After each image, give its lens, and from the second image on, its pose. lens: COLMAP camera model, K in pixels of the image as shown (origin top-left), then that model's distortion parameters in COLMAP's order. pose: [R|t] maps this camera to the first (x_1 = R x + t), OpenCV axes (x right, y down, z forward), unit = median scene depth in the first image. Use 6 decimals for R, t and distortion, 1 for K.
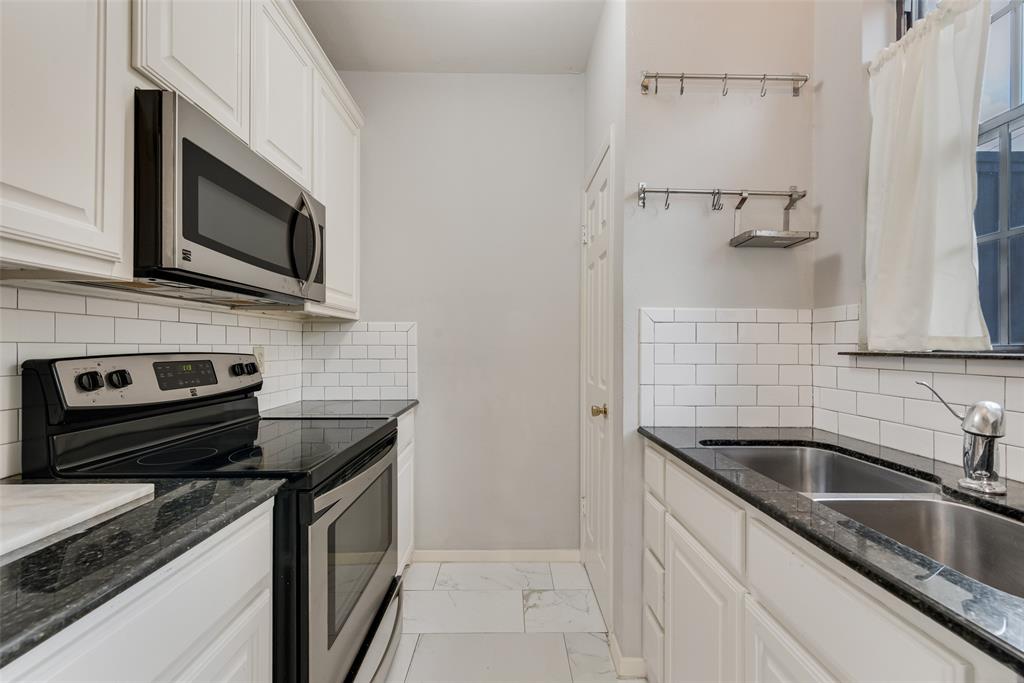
lens RADIAL K [[421.4, 0, 512.8], [0, 421.4, 349.6], [0, 0, 1]] dist [0.015572, -0.000061]
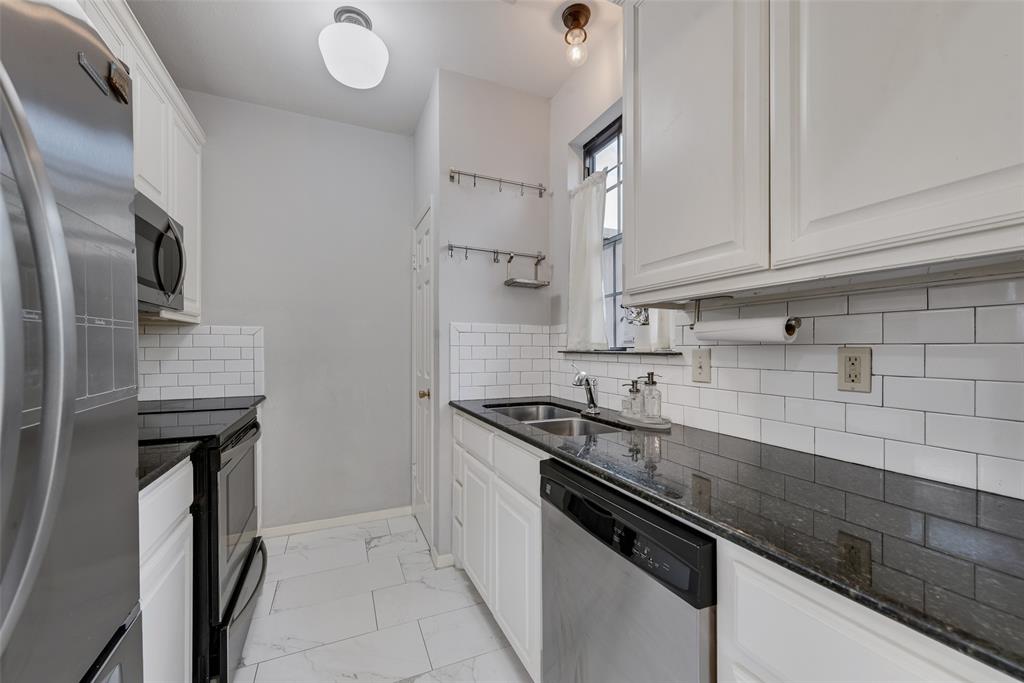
lens RADIAL K [[421.4, 0, 512.8], [0, 421.4, 349.6], [0, 0, 1]] dist [0.015572, -0.000061]
pose [[0.926710, -0.003767, 0.375760, -0.058174], [0.004432, 0.999990, -0.000904, 0.000435], [-0.375752, 0.002503, 0.926717, -0.483777]]
